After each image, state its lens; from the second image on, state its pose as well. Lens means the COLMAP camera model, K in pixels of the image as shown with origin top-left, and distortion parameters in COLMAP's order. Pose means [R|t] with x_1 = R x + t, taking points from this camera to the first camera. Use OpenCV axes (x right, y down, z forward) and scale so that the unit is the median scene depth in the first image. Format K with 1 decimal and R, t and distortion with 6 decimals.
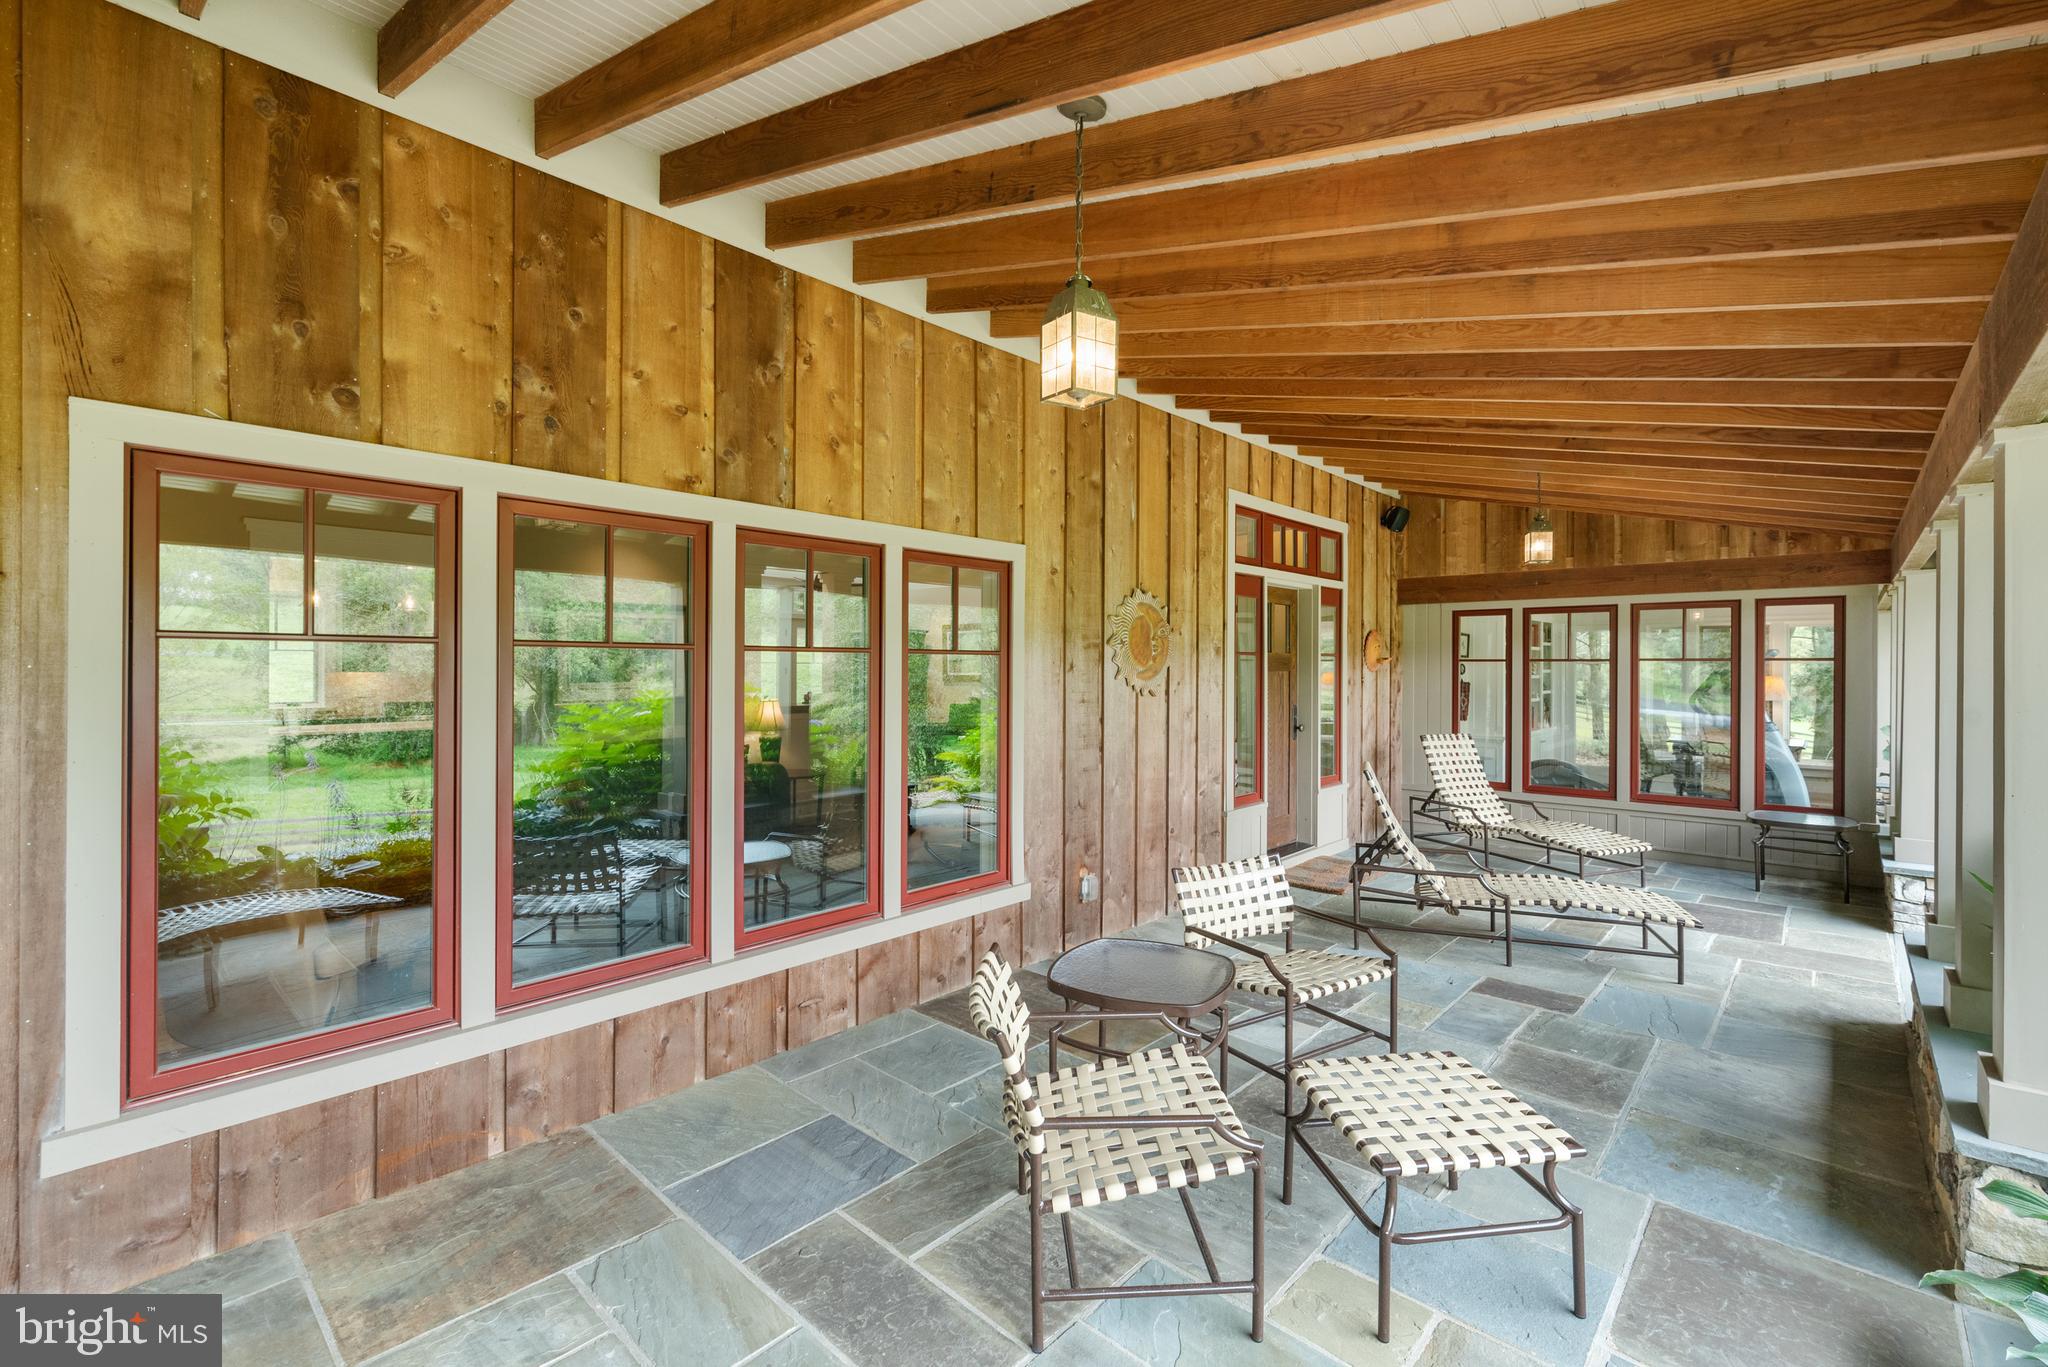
lens RADIAL K [[894.0, 0, 1032.8], [0, 894.0, 667.0], [0, 0, 1]] dist [-0.000382, -0.000211]
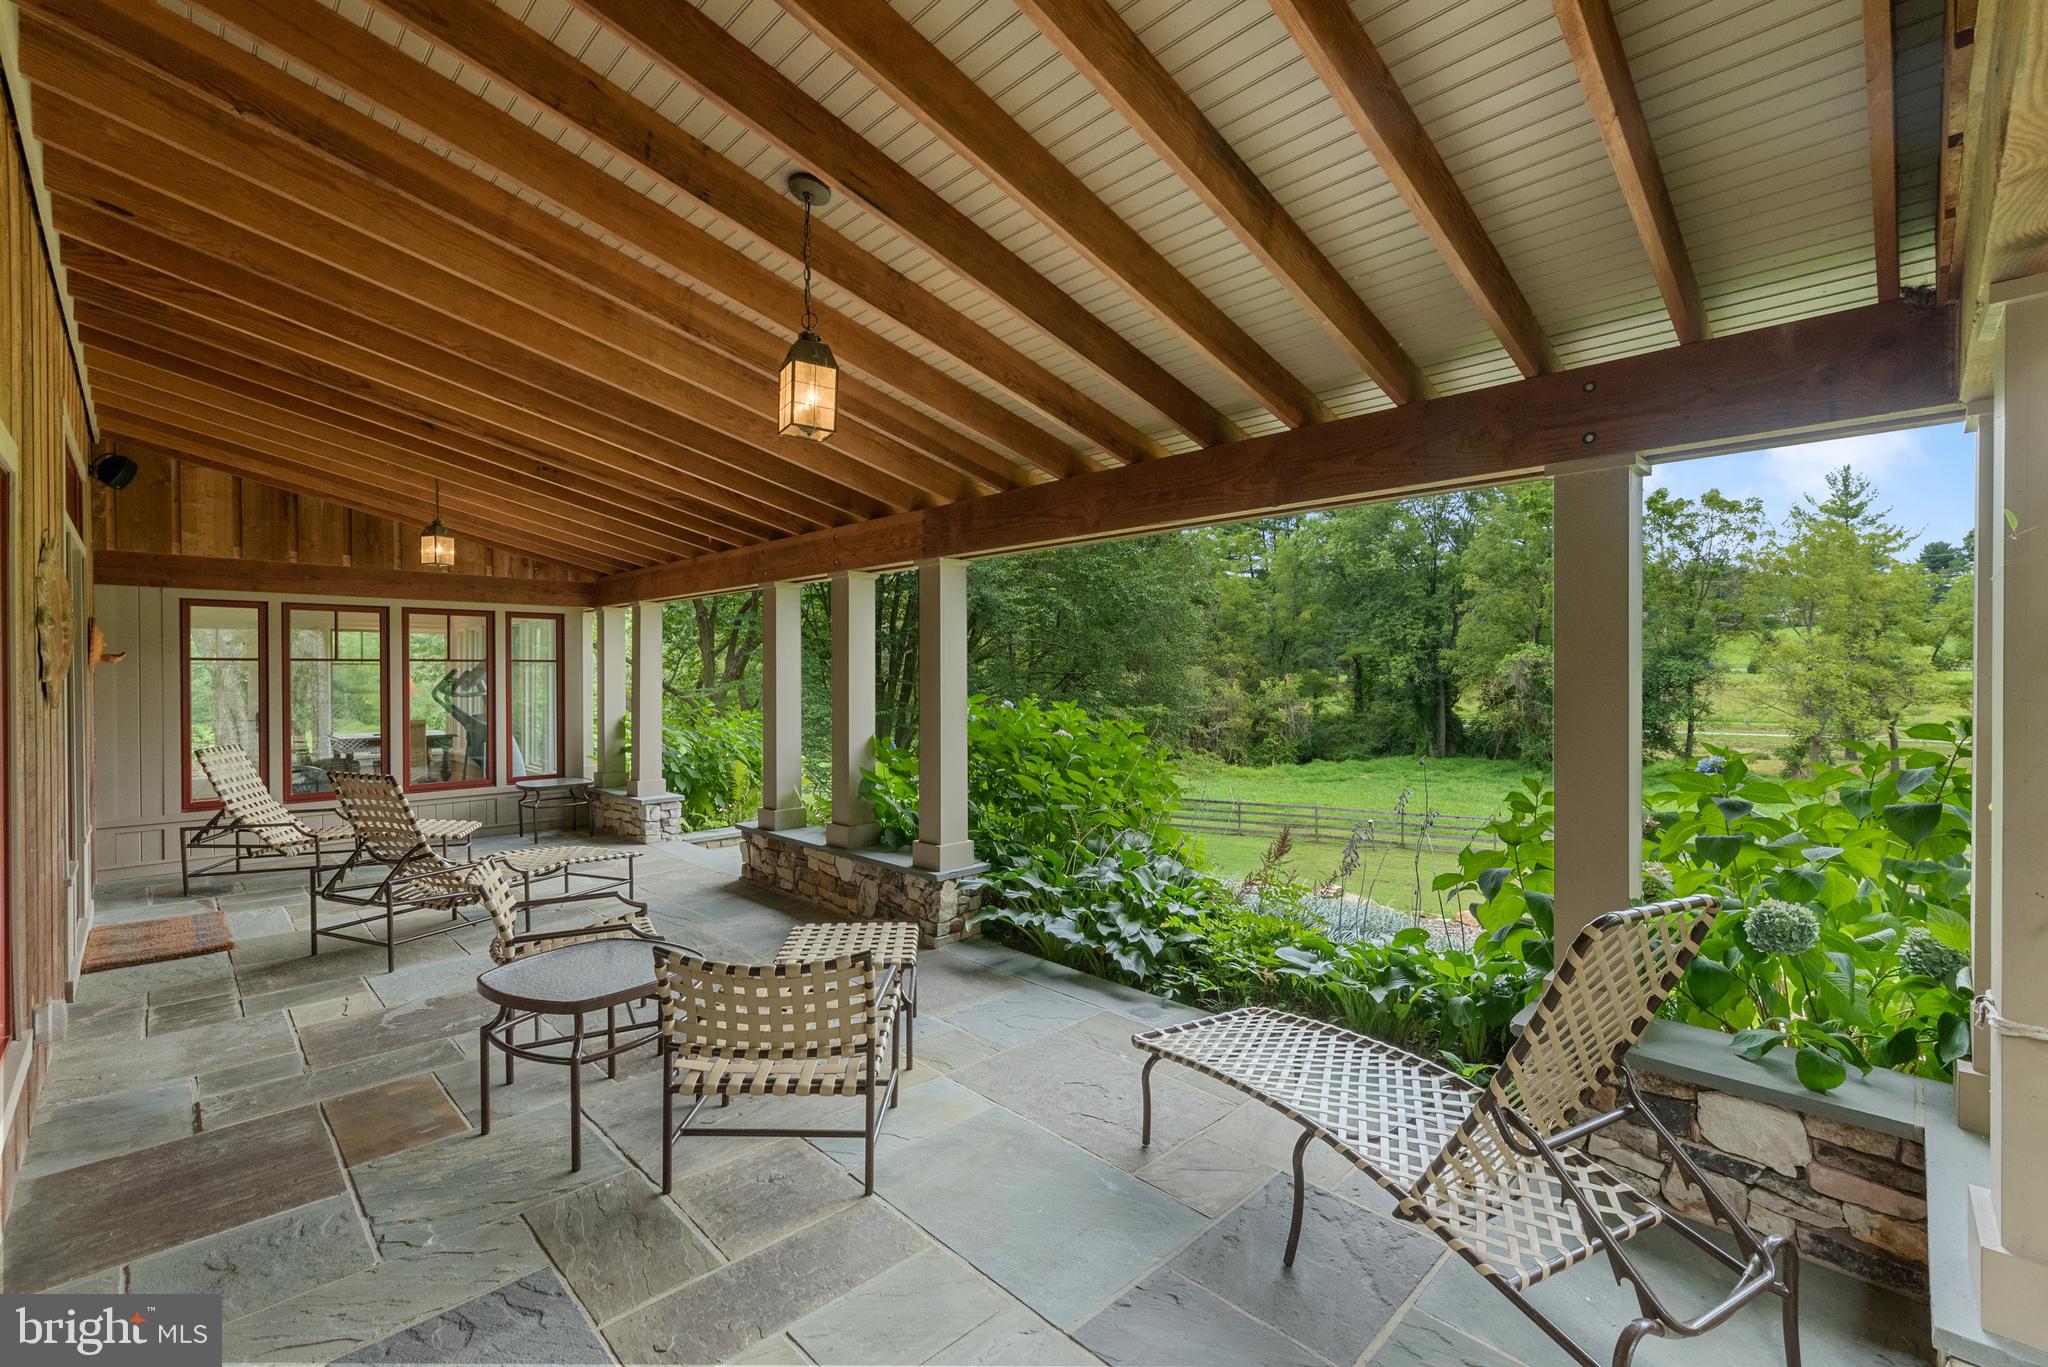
lens RADIAL K [[894.0, 0, 1033.9], [0, 894.0, 681.6], [0, 0, 1]] dist [-0.000382, -0.000211]
pose [[0.047159, -0.013676, 0.998794, -0.359705], [0.001817, 0.999906, 0.013605, 0.004799], [-0.998886, 0.001173, 0.047179, 0.203177]]
